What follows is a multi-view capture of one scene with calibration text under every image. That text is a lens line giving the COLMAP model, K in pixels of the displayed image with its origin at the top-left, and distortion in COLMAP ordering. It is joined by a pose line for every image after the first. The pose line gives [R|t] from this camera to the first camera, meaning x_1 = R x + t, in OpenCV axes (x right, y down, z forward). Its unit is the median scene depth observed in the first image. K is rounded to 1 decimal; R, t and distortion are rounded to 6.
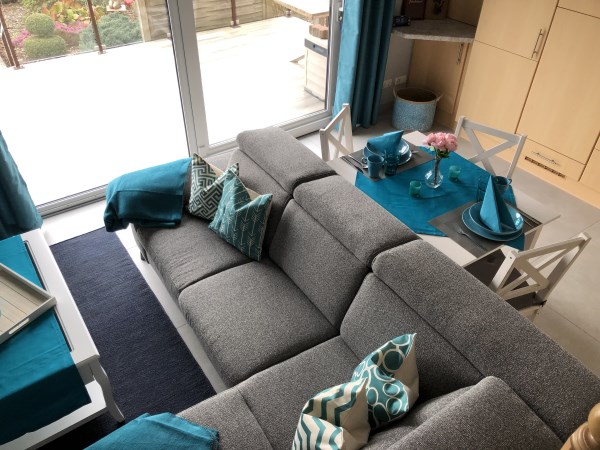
lens RADIAL K [[487.4, 0, 300.0], [0, 487.4, 225.0], [0, 0, 1]] dist [0.032878, -0.035864]
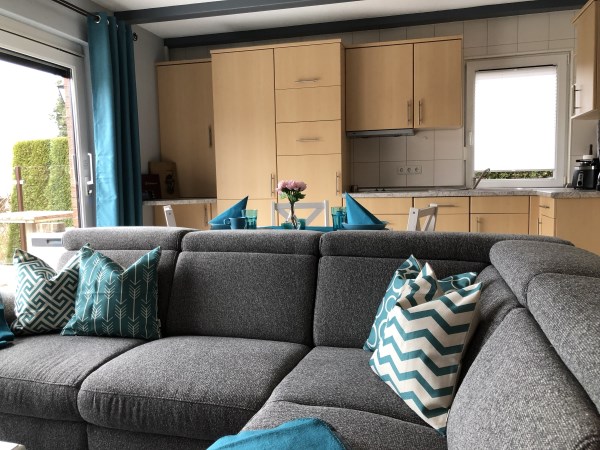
lens RADIAL K [[487.4, 0, 300.0], [0, 487.4, 225.0], [0, 0, 1]] dist [0.032878, -0.035864]
pose [[0.753608, -0.097848, 0.650001, -0.378935], [0.438340, 0.811693, -0.386021, 0.303903], [-0.489830, 0.575830, 0.654589, 0.287805]]
